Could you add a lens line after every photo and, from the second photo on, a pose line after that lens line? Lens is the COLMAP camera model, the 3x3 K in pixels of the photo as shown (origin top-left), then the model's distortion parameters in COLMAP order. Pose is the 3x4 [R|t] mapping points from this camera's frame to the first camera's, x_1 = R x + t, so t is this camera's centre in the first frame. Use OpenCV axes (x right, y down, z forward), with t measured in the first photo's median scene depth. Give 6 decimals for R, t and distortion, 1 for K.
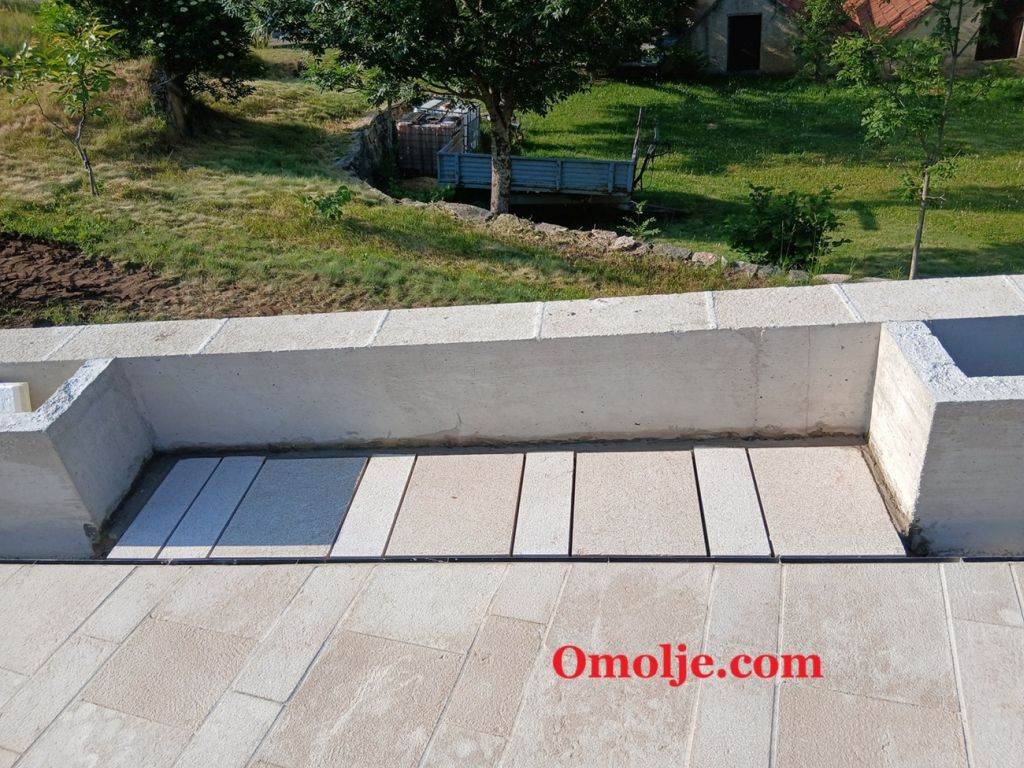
lens RADIAL K [[774.5, 0, 512.0], [0, 774.5, 384.0], [0, 0, 1]] dist [0.108704, -0.175141]
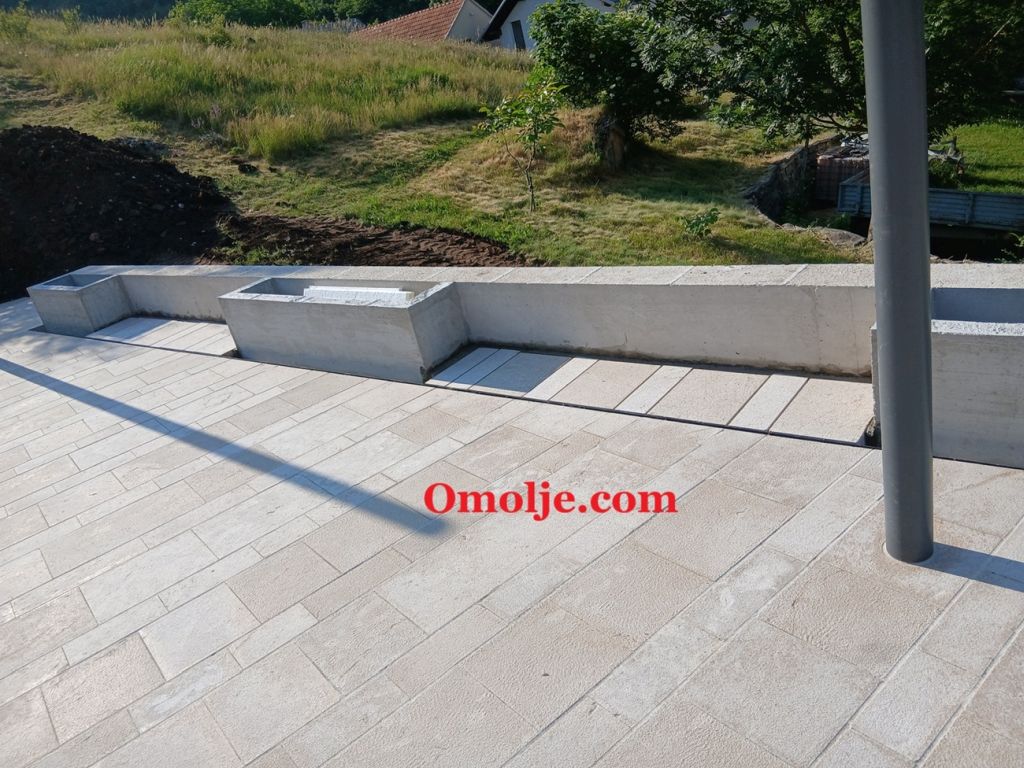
lens RADIAL K [[774.5, 0, 512.0], [0, 774.5, 384.0], [0, 0, 1]] dist [0.108704, -0.175141]
pose [[0.845013, 0.146744, -0.514217, 0.155272], [-0.169554, 0.985517, 0.002612, 0.048348], [0.507153, 0.084980, 0.857656, -0.118694]]
